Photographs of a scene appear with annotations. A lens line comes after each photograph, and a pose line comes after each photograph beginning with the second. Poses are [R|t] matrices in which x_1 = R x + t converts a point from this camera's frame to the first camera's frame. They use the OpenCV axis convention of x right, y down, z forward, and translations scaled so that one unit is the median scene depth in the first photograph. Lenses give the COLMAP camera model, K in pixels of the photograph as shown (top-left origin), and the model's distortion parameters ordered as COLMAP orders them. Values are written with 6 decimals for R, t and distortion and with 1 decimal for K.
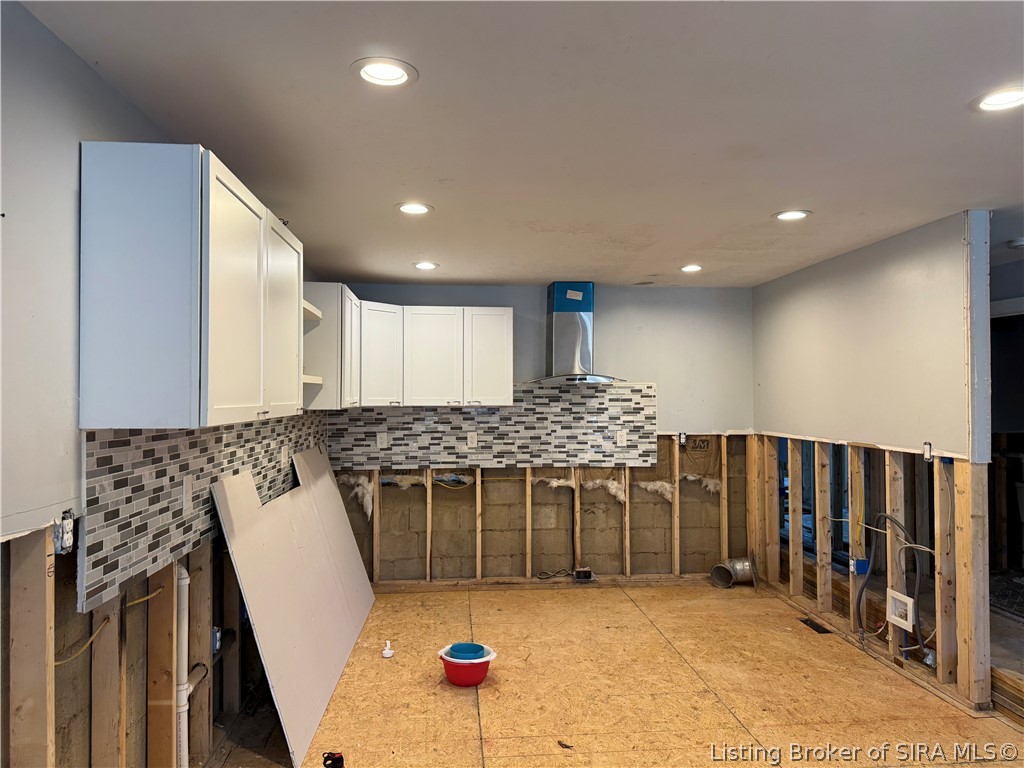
lens RADIAL K [[718.9, 0, 527.0], [0, 718.9, 390.5], [0, 0, 1]] dist [0.204193, -0.327625]
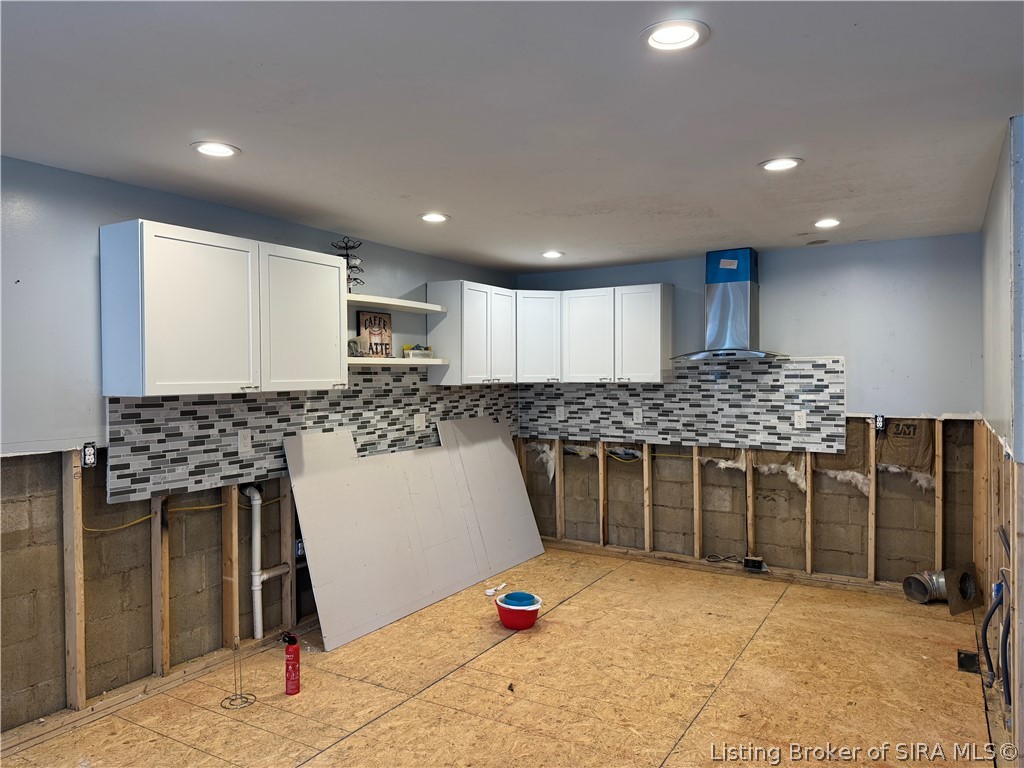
lens RADIAL K [[720.6, 0, 512.0], [0, 720.6, 384.0], [0, 0, 1]] dist [0.088442, -0.100934]
pose [[0.803289, 0.004752, -0.595570, 0.392189], [0.010465, 0.999701, 0.022092, -0.000898], [0.595497, -0.023979, 0.802999, 0.072577]]
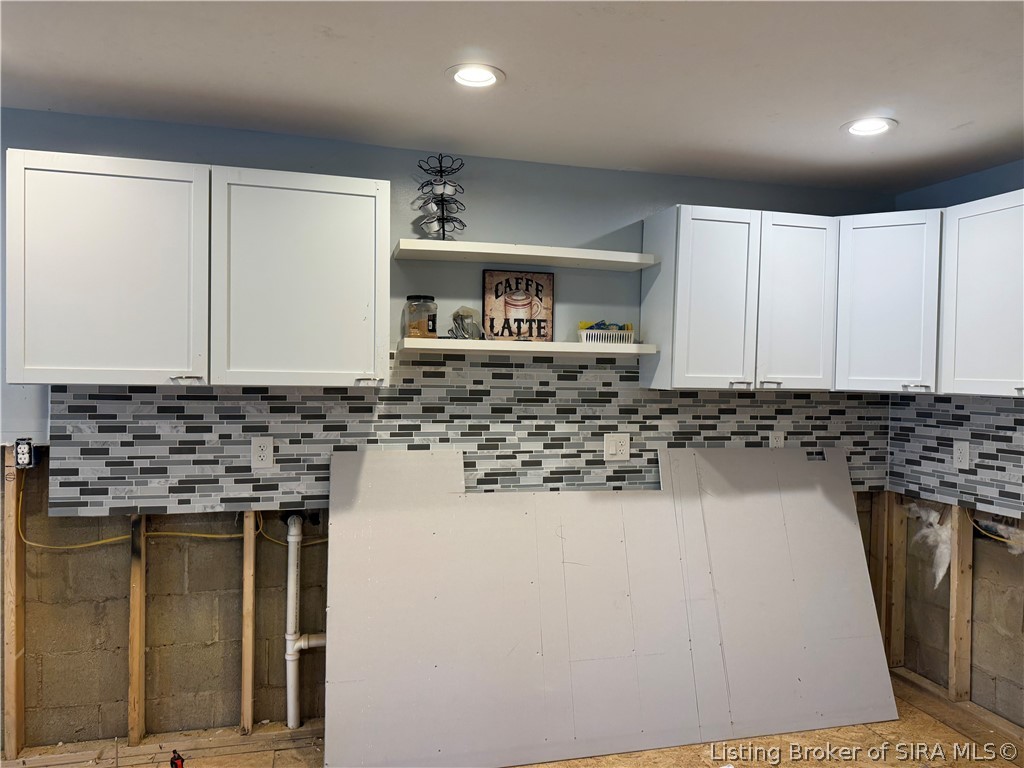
lens RADIAL K [[720.6, 0, 512.0], [0, 720.6, 384.0], [0, 0, 1]] dist [0.088442, -0.100934]
pose [[0.160456, 0.022498, -0.986787, 0.299322], [-0.010782, 0.999720, 0.021040, 0.005934], [0.986984, 0.007264, 0.160654, 0.559900]]
